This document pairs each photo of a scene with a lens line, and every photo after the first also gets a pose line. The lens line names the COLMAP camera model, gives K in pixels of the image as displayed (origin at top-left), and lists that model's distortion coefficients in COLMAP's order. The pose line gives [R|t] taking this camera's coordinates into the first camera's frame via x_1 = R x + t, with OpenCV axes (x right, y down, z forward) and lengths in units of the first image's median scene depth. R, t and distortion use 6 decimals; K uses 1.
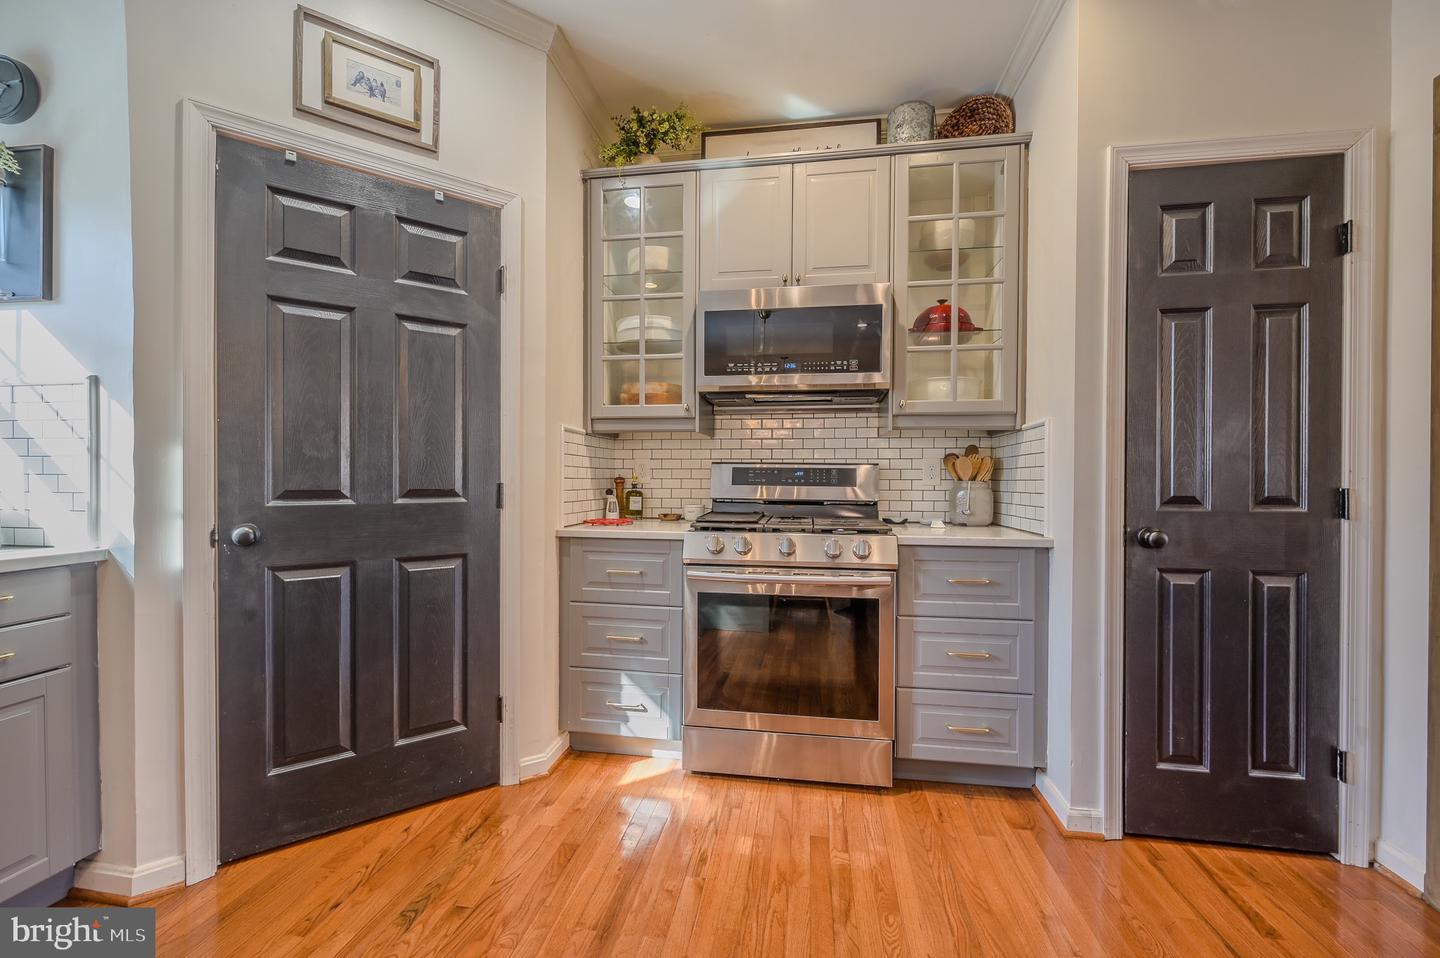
lens RADIAL K [[572.3, 0, 710.6], [0, 572.3, 478.4], [0, 0, 1]] dist [-0.000178, -0.000674]
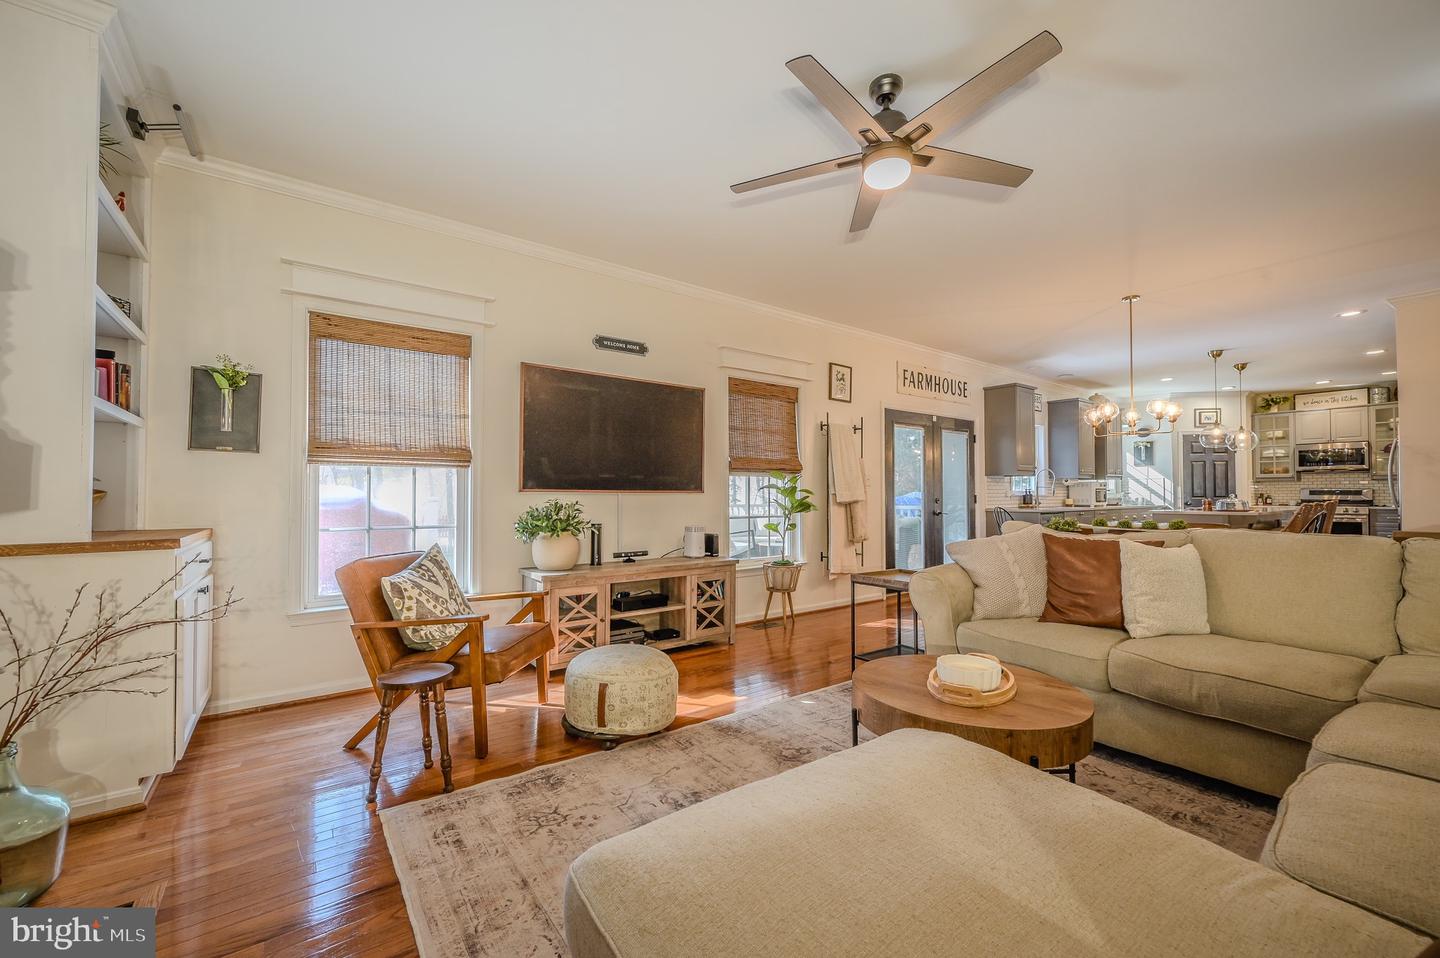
lens RADIAL K [[572.3, 0, 714.1], [0, 572.3, 484.0], [0, 0, 1]] dist [-0.000178, -0.000674]
pose [[0.721254, -0.017123, -0.692459, -0.179675], [-0.000941, 0.999669, -0.025700, 0.039401], [0.692670, 0.019188, 0.721000, -4.384193]]
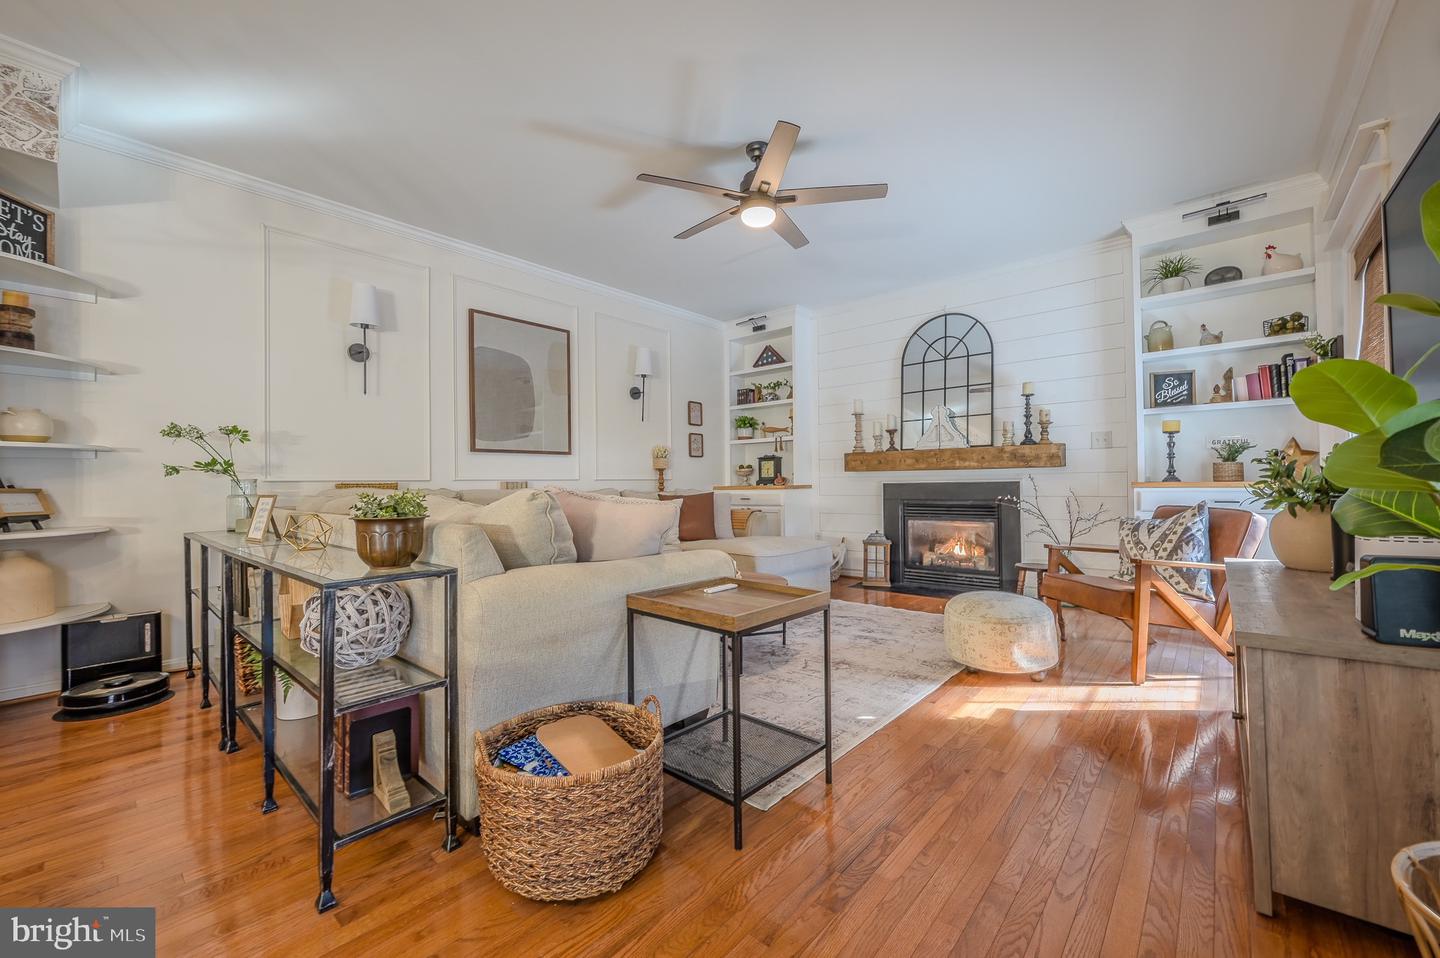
lens RADIAL K [[572.3, 0, 720.7], [0, 572.3, 478.8], [0, 0, 1]] dist [-0.000178, -0.000674]
pose [[-0.849792, 0.010471, 0.527014, -1.227630], [0.011844, 0.999930, -0.000770, 0.077050], [-0.526985, 0.005587, -0.849856, -2.354050]]
